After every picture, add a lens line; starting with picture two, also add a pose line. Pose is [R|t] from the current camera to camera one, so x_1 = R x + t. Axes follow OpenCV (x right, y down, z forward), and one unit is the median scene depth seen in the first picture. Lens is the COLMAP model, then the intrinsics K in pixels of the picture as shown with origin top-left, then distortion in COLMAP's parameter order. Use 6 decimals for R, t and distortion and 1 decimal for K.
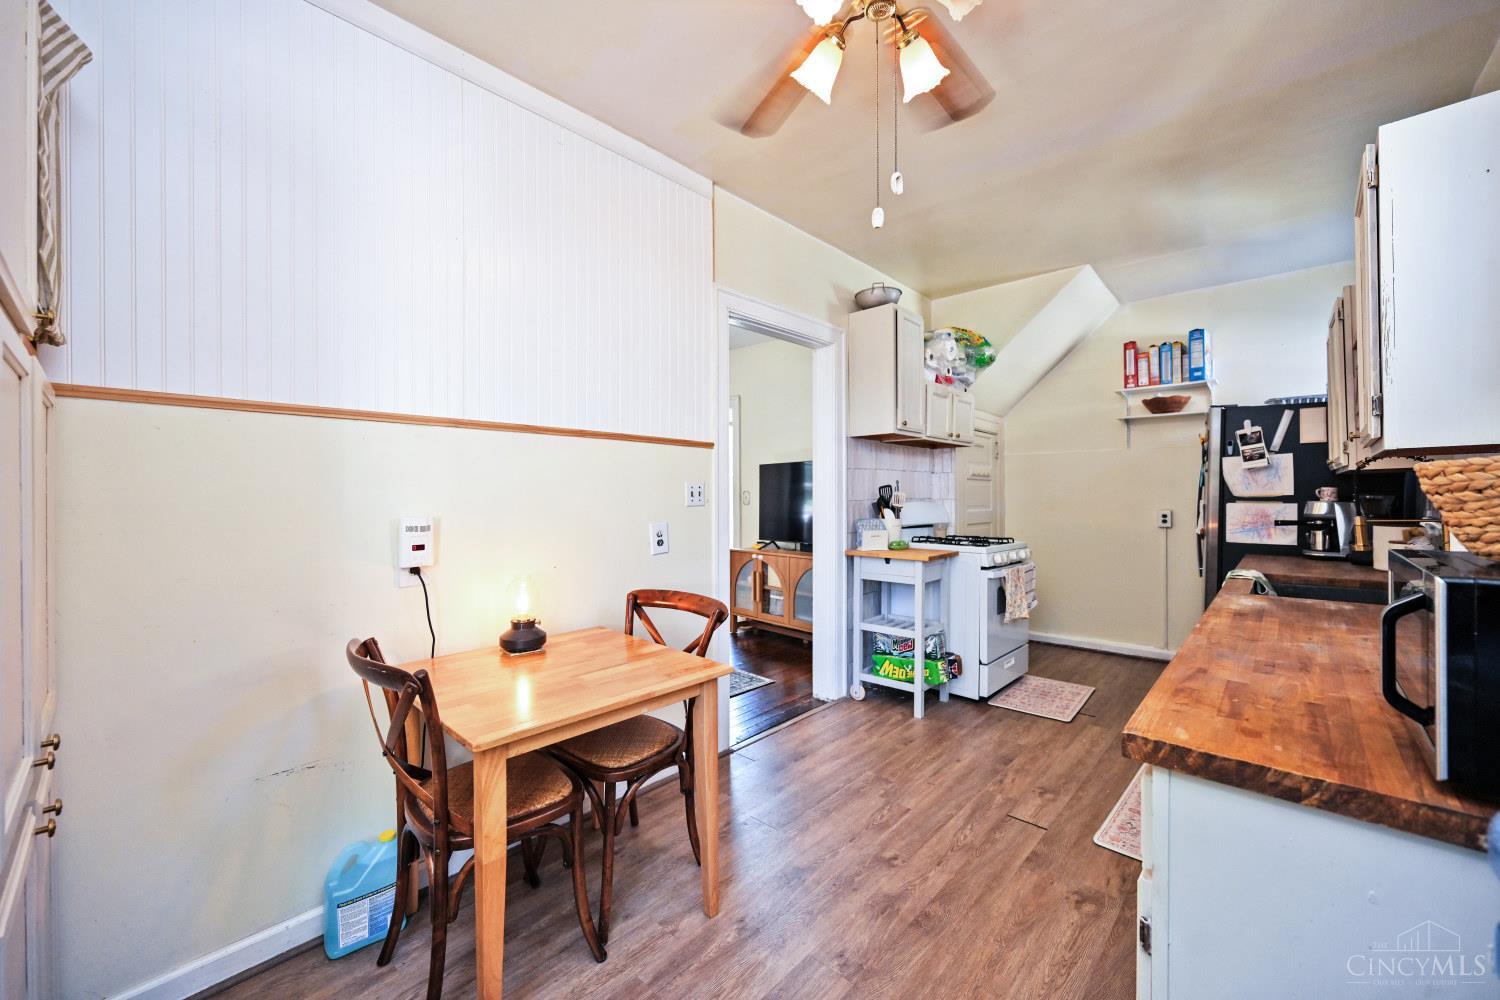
lens RADIAL K [[589.1, 0, 751.0], [0, 589.1, 496.3], [0, 0, 1]] dist [-0.003142, 0.000953]
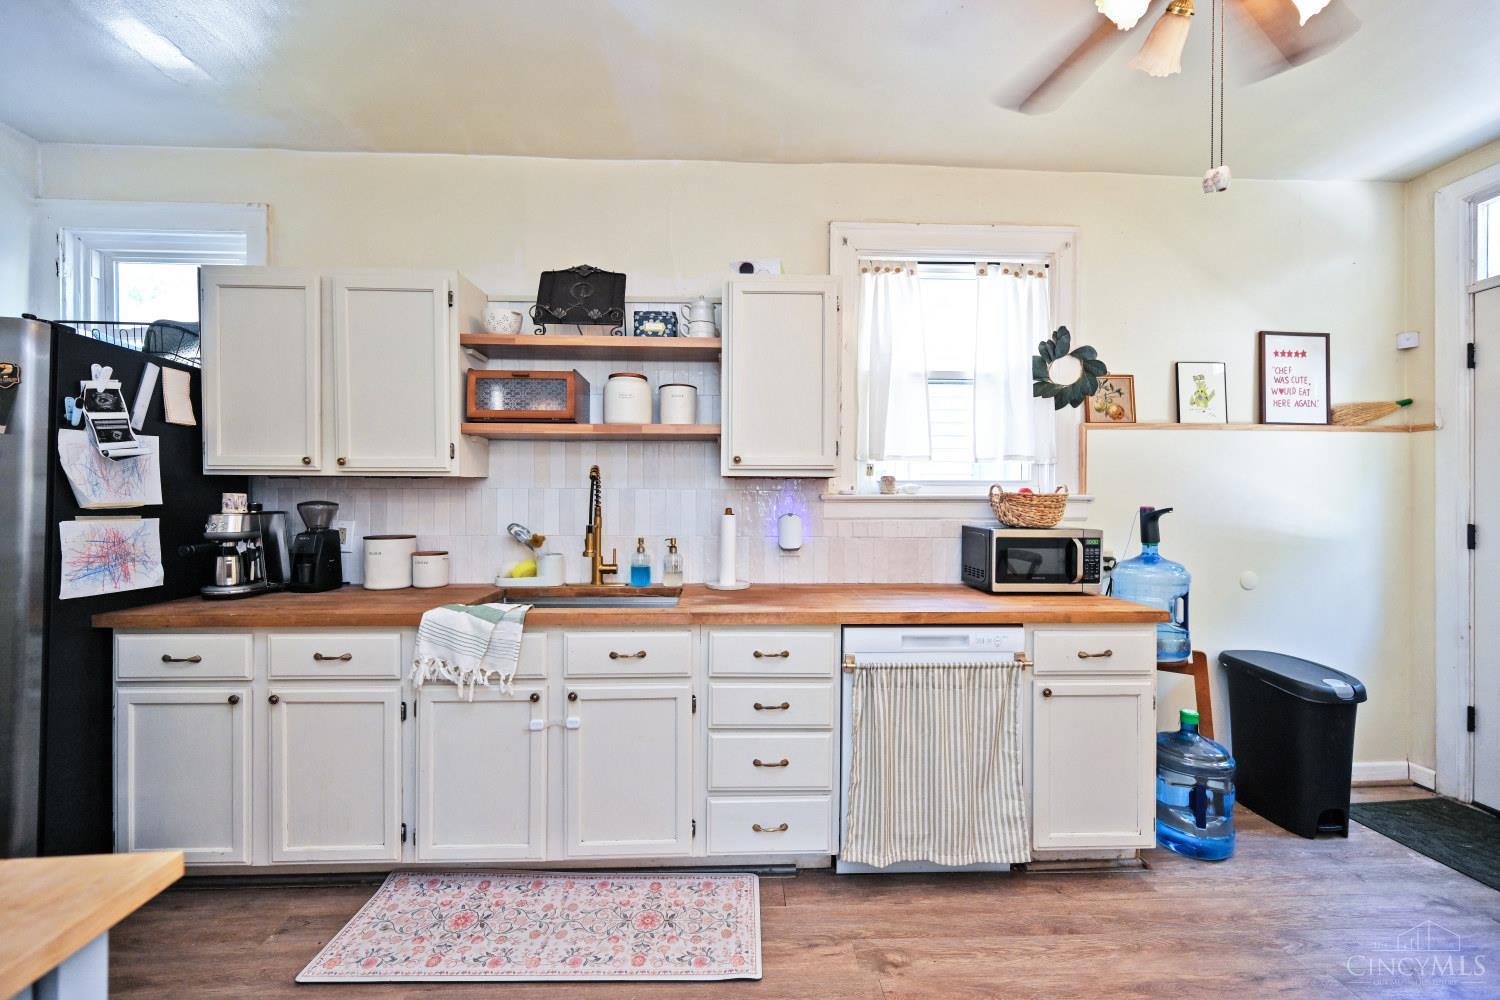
lens RADIAL K [[589.1, 0, 755.5], [0, 589.1, 504.5], [0, 0, 1]] dist [-0.003142, 0.000953]
pose [[-0.710640, -0.001474, 0.703554, 0.043912], [0.000051, 0.999998, 0.002147, -0.003633], [-0.703556, 0.001561, -0.710638, 0.919617]]
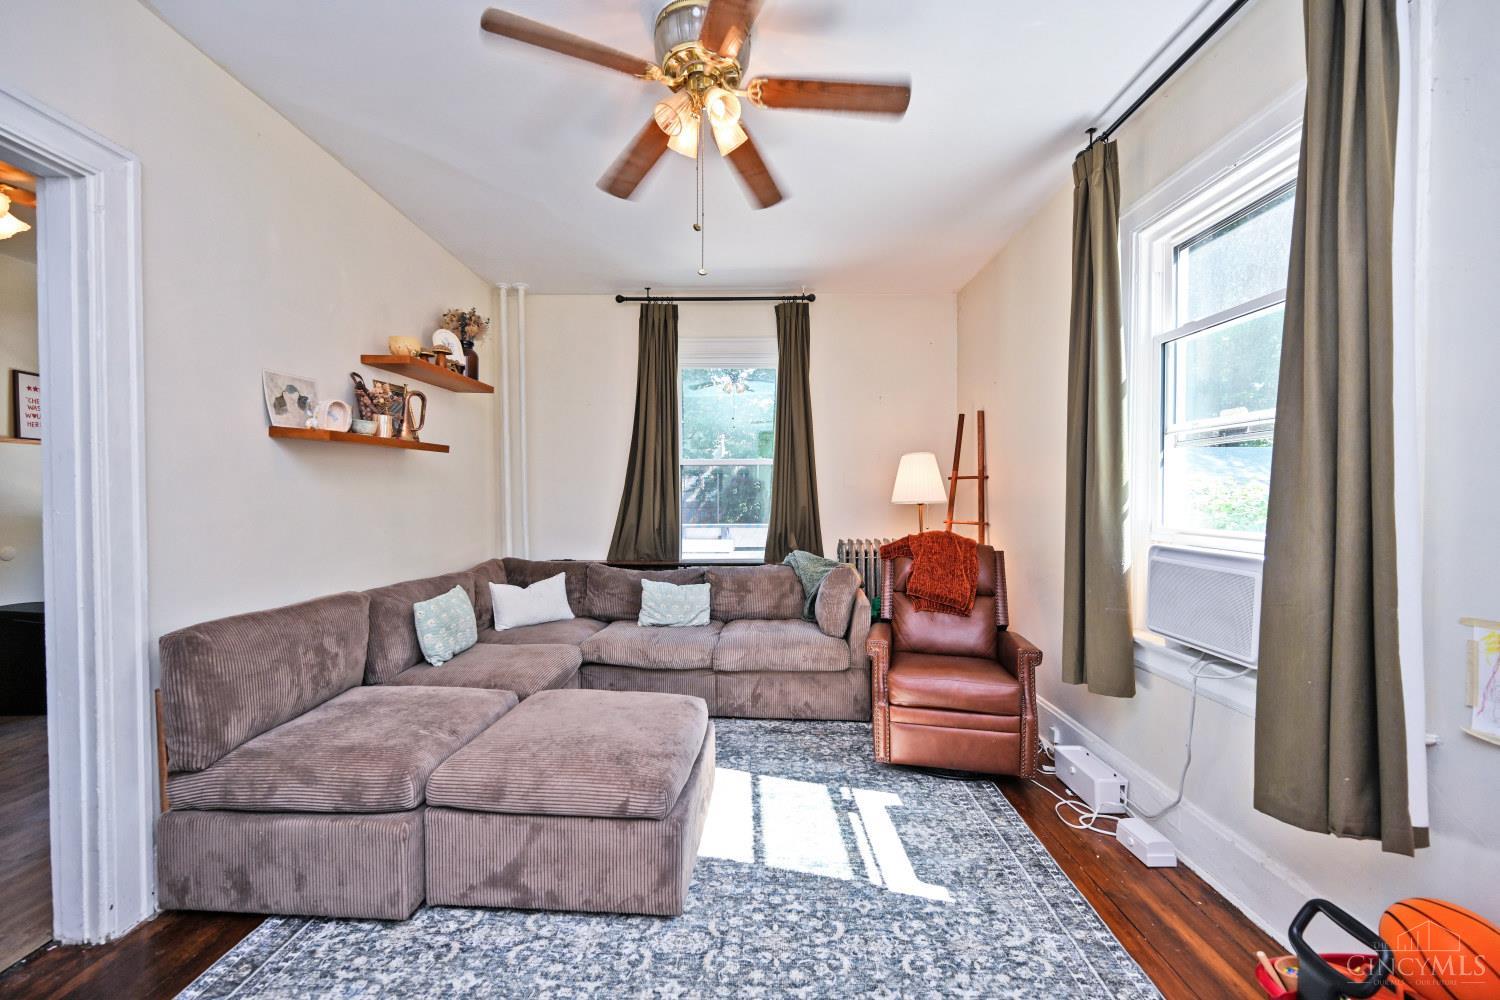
lens RADIAL K [[589.1, 0, 744.5], [0, 589.1, 497.8], [0, 0, 1]] dist [-0.003142, 0.000953]
pose [[-0.733899, 0.015869, -0.679073, -0.121568], [0.008503, 0.999863, 0.014176, -0.004597], [0.679205, 0.004629, -0.733934, 1.546962]]
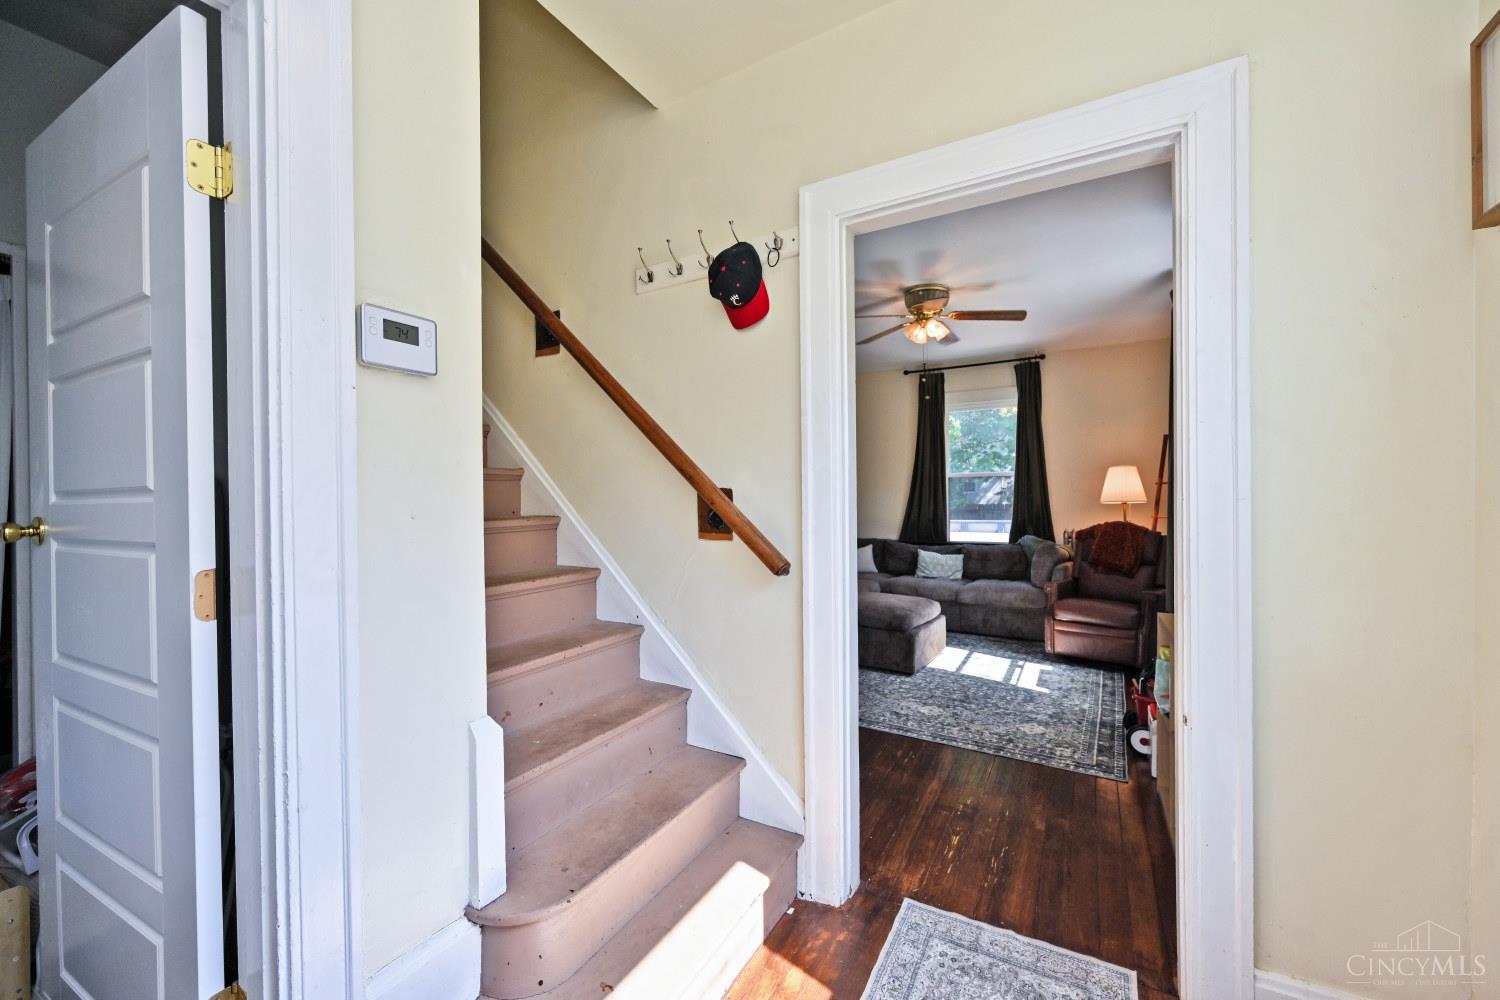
lens RADIAL K [[589.1, 0, 742.2], [0, 589.1, 498.6], [0, 0, 1]] dist [-0.003142, 0.000953]
pose [[-0.976101, 0.018379, -0.216538, 0.173283], [0.018084, 0.999831, 0.003346, -0.008847], [0.216562, -0.000650, -0.976269, 2.226323]]
